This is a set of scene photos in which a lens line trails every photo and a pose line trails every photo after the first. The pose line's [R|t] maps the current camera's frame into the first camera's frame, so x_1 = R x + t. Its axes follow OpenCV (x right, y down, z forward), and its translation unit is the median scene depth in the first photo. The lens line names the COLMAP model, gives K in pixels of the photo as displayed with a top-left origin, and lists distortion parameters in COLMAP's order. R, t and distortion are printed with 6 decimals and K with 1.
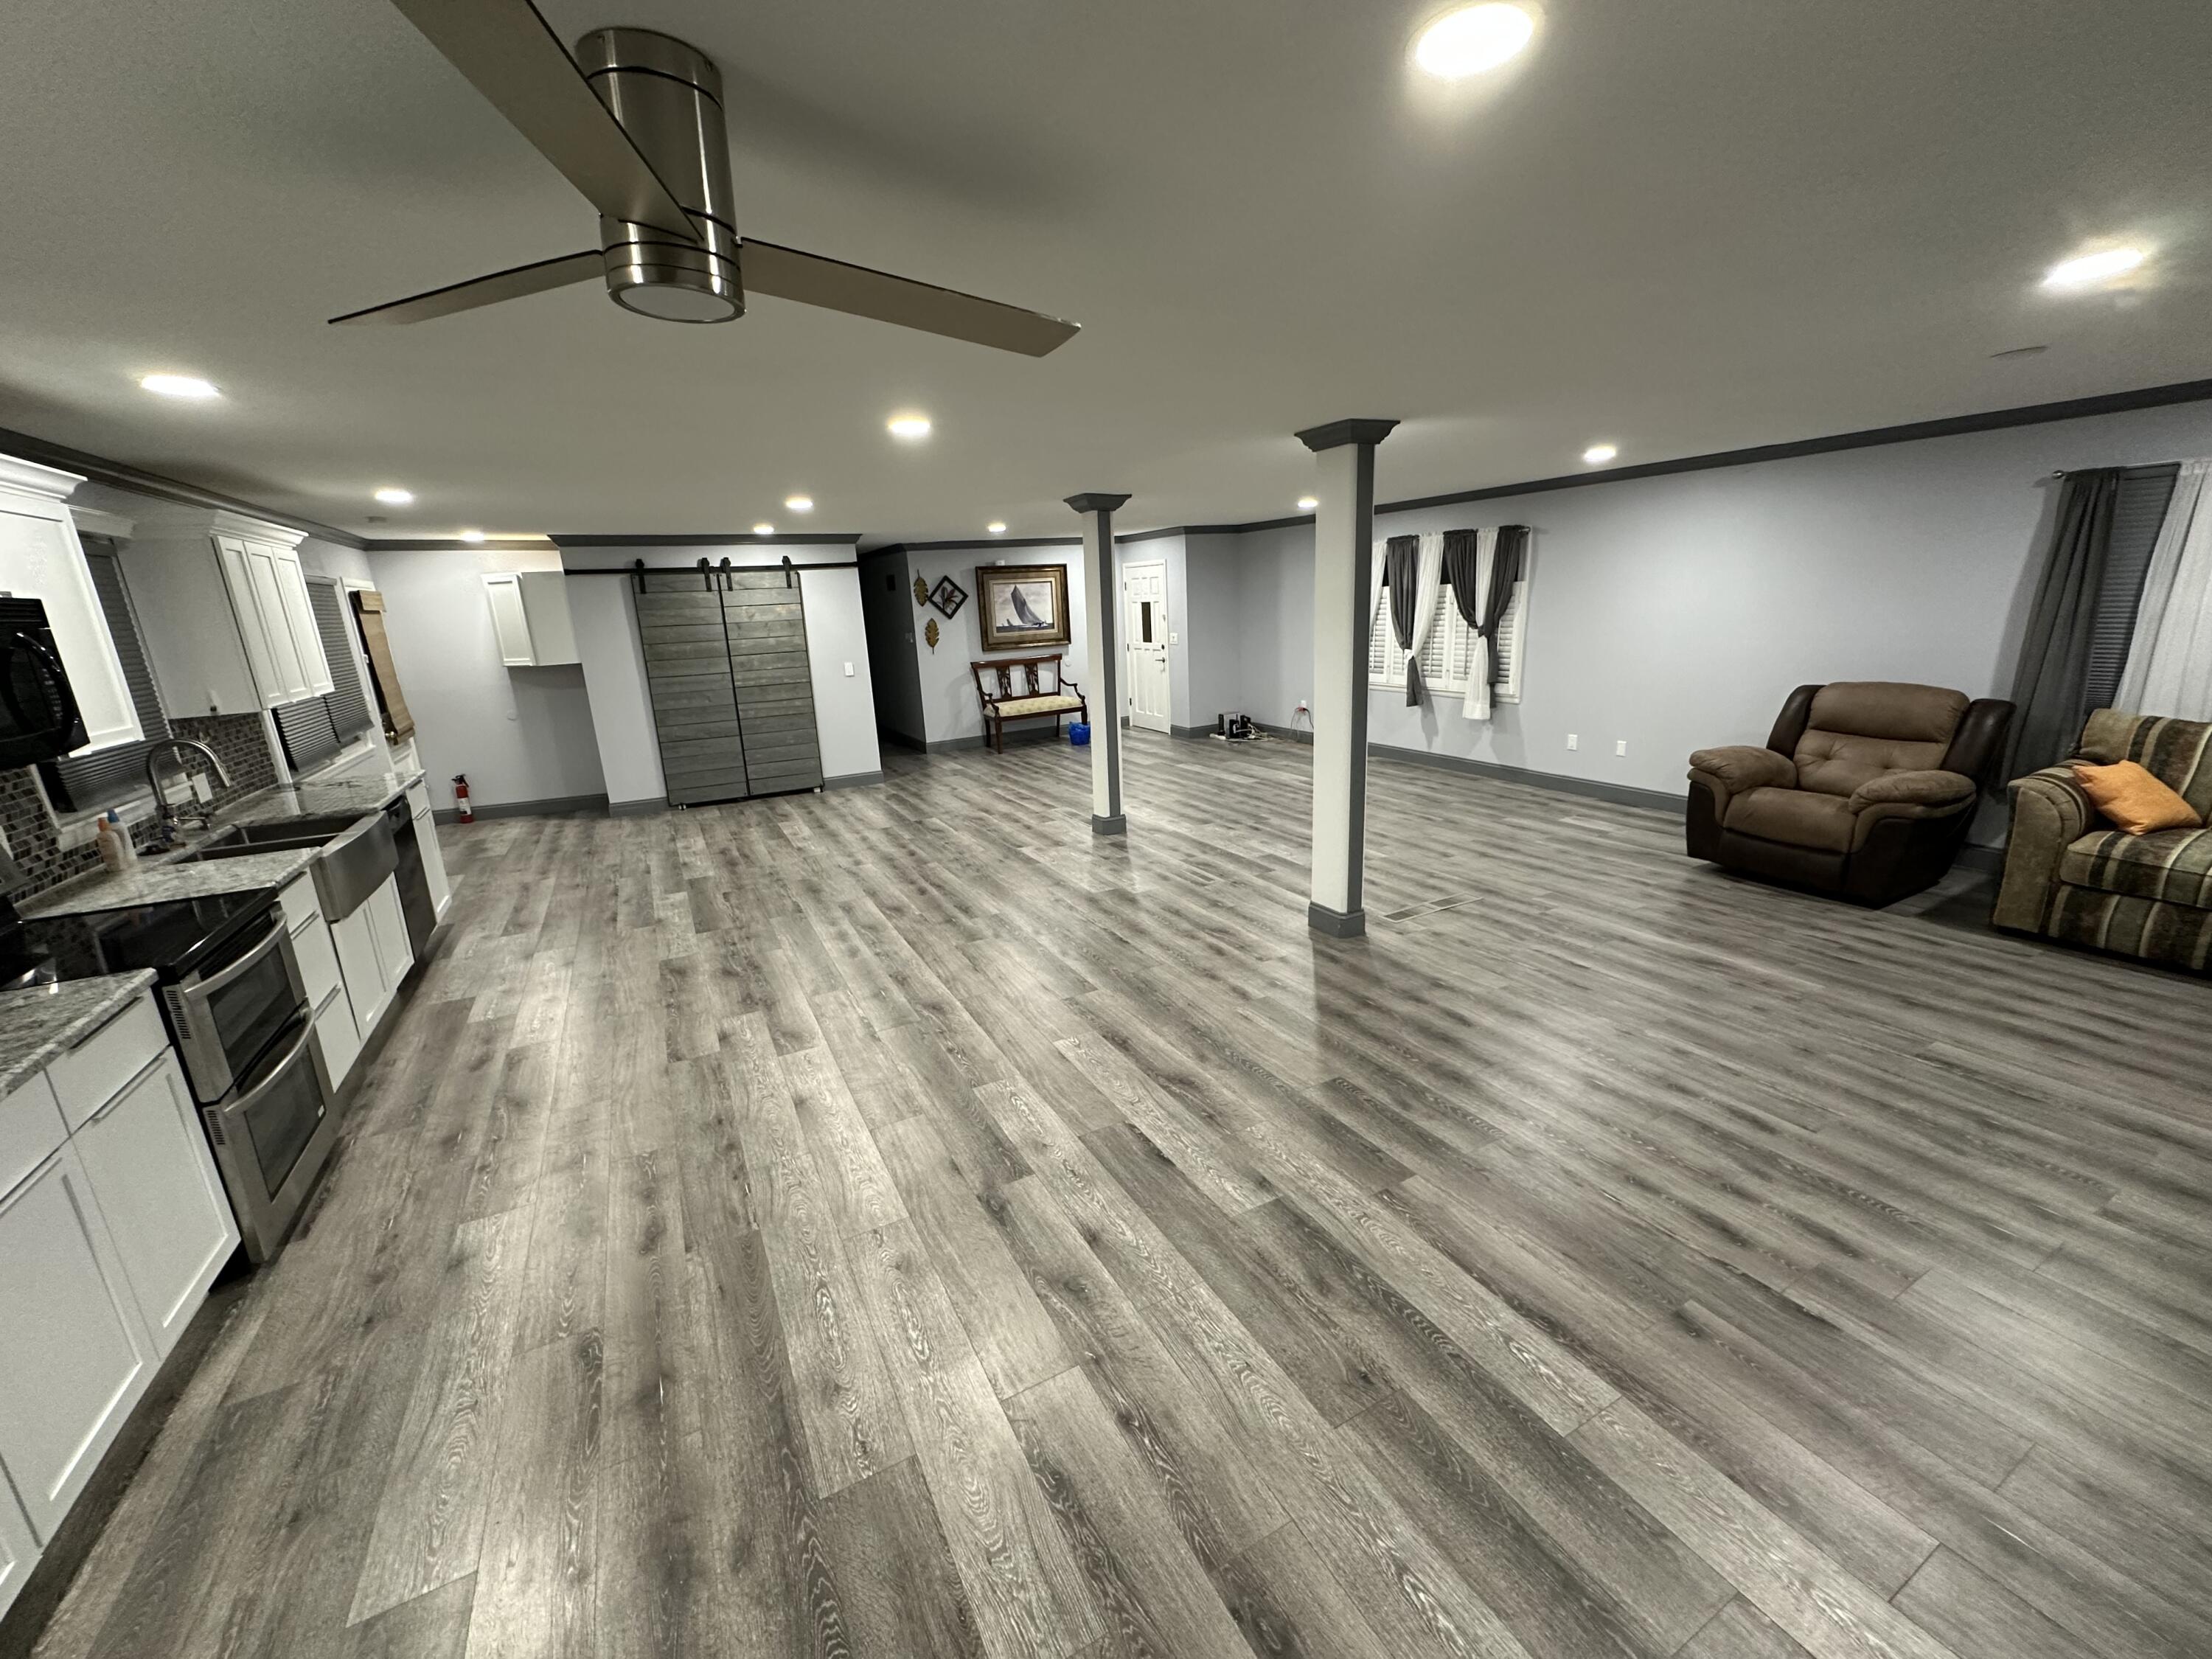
lens RADIAL K [[883.1, 0, 1106.0], [0, 883.1, 829.5], [0, 0, 1]] dist [-0.001052, 0.000568]
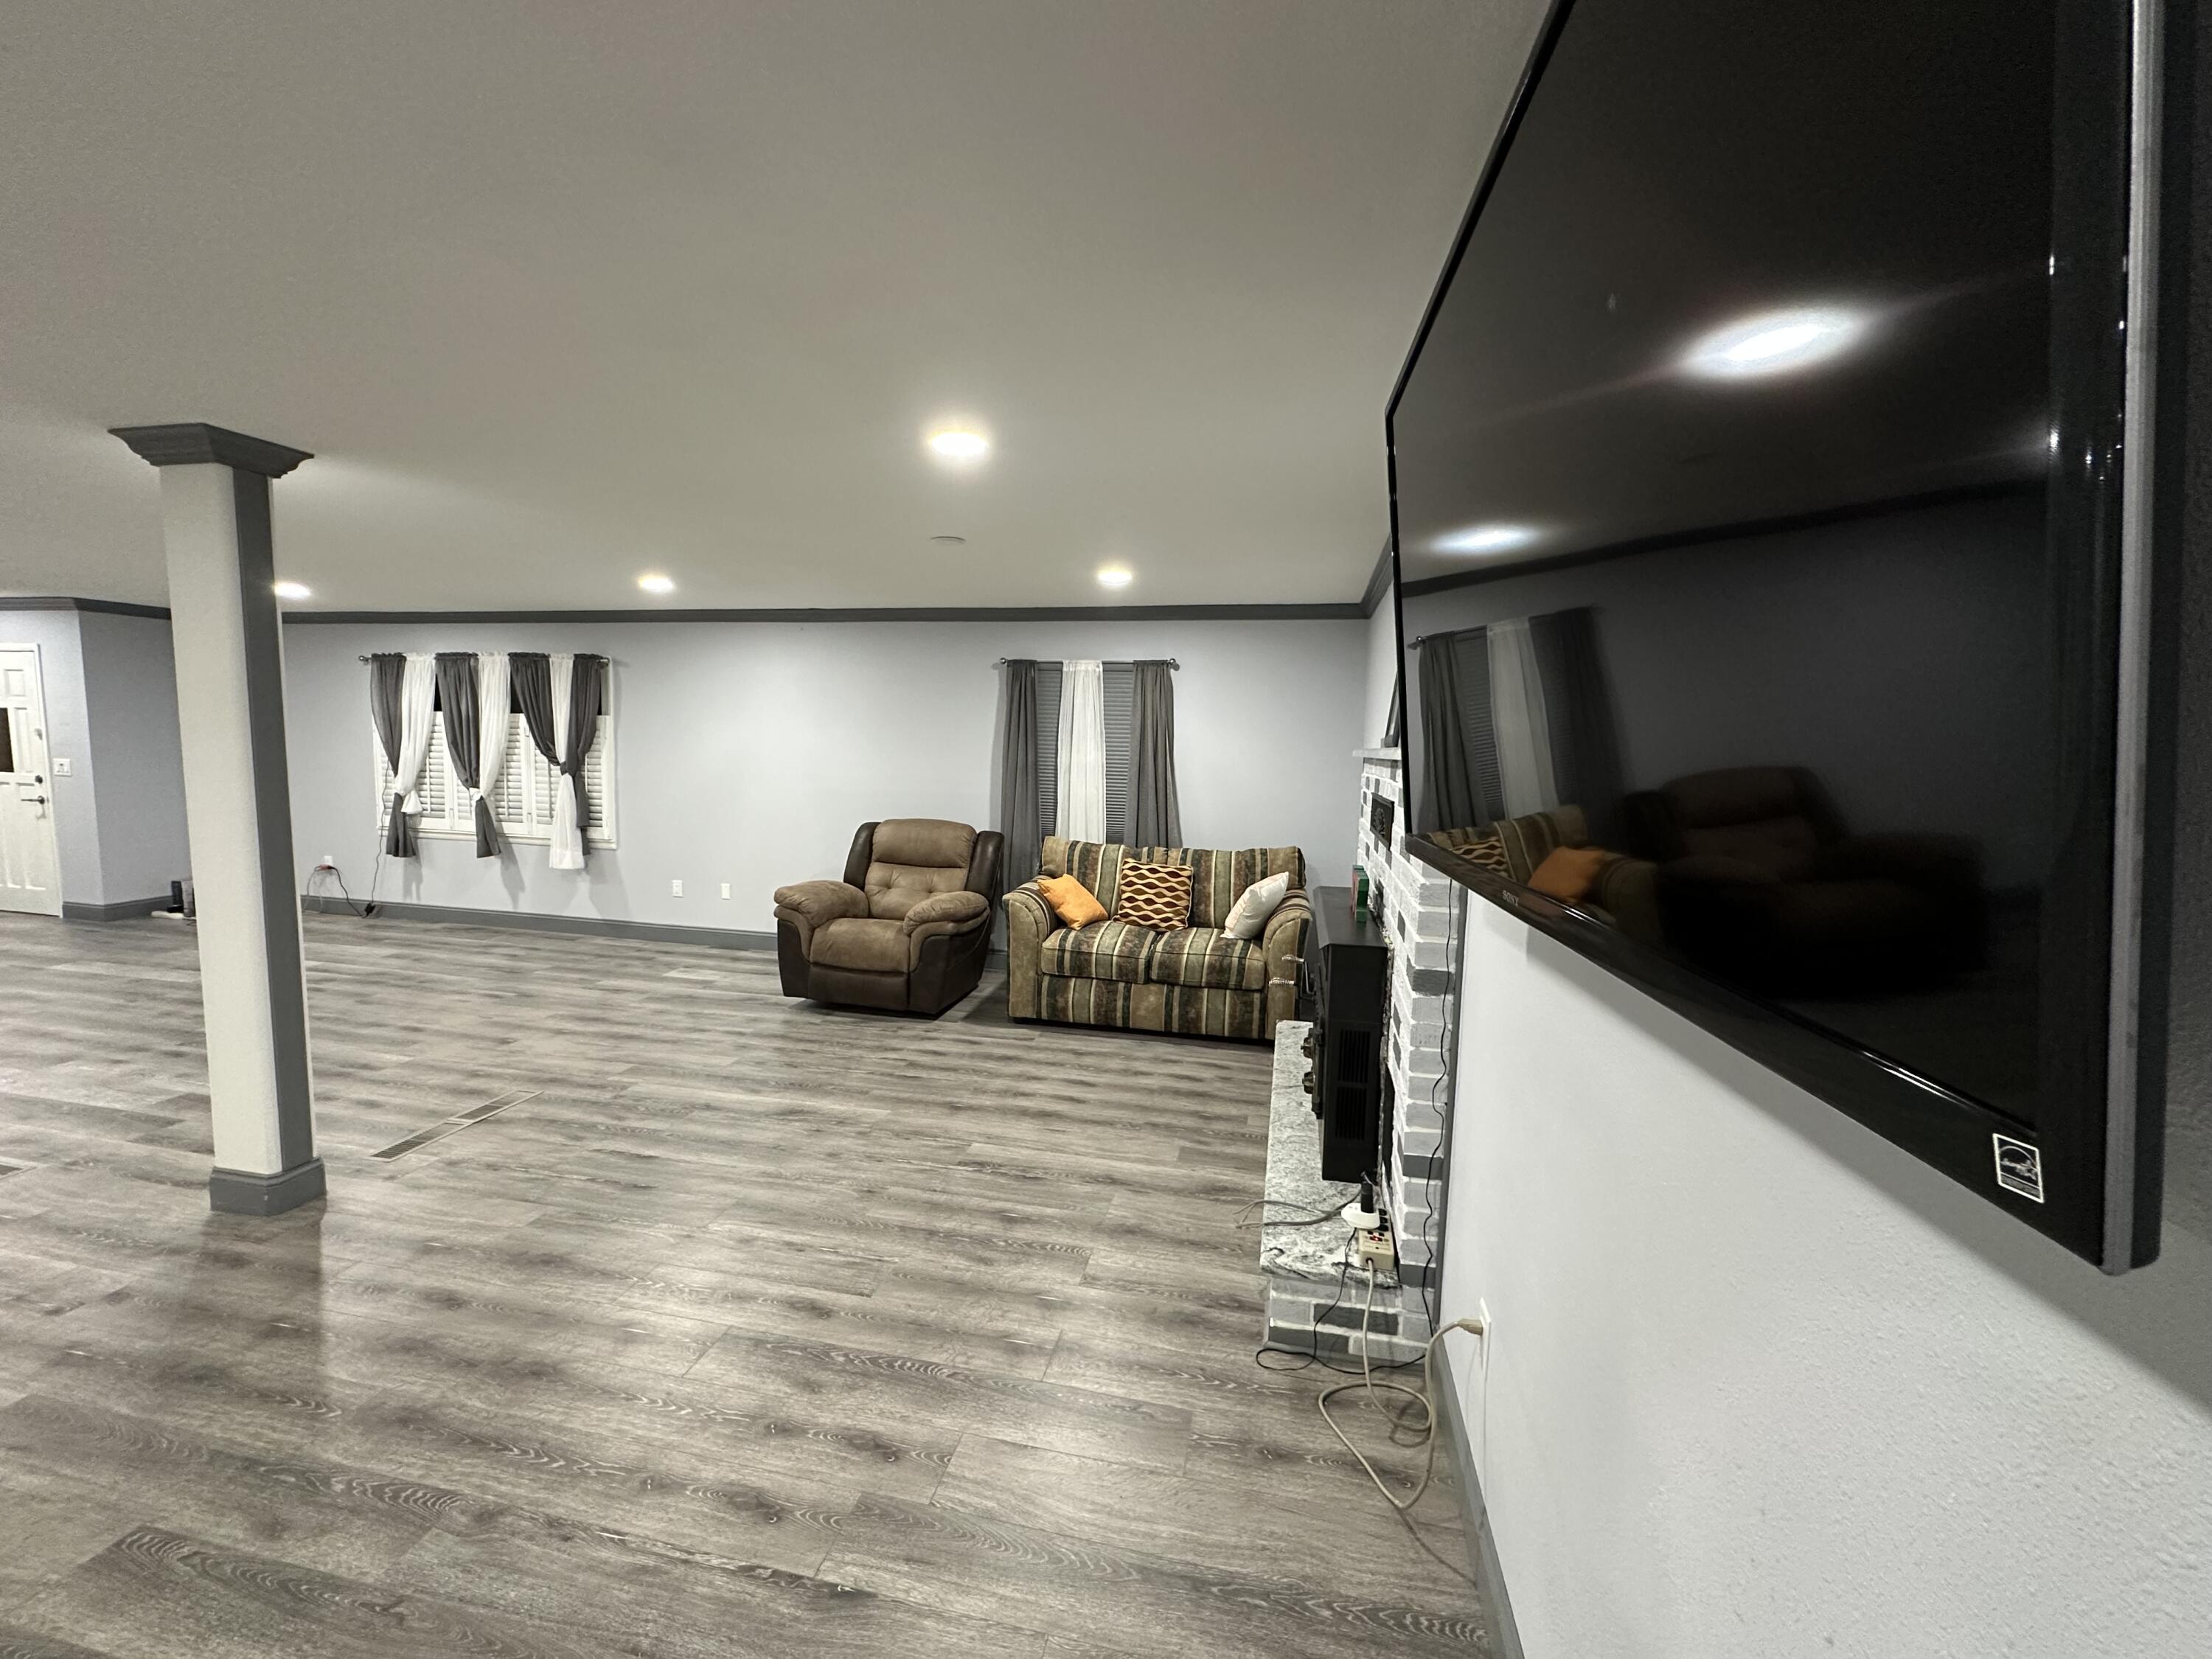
lens RADIAL K [[883.1, 0, 1106.0], [0, 883.1, 829.5], [0, 0, 1]] dist [-0.001052, 0.000568]
pose [[0.639378, -0.011298, 0.768810, 0.160297], [0.142630, 0.984281, -0.104153, 0.001797], [-0.755548, 0.176249, 0.630939, 0.098841]]
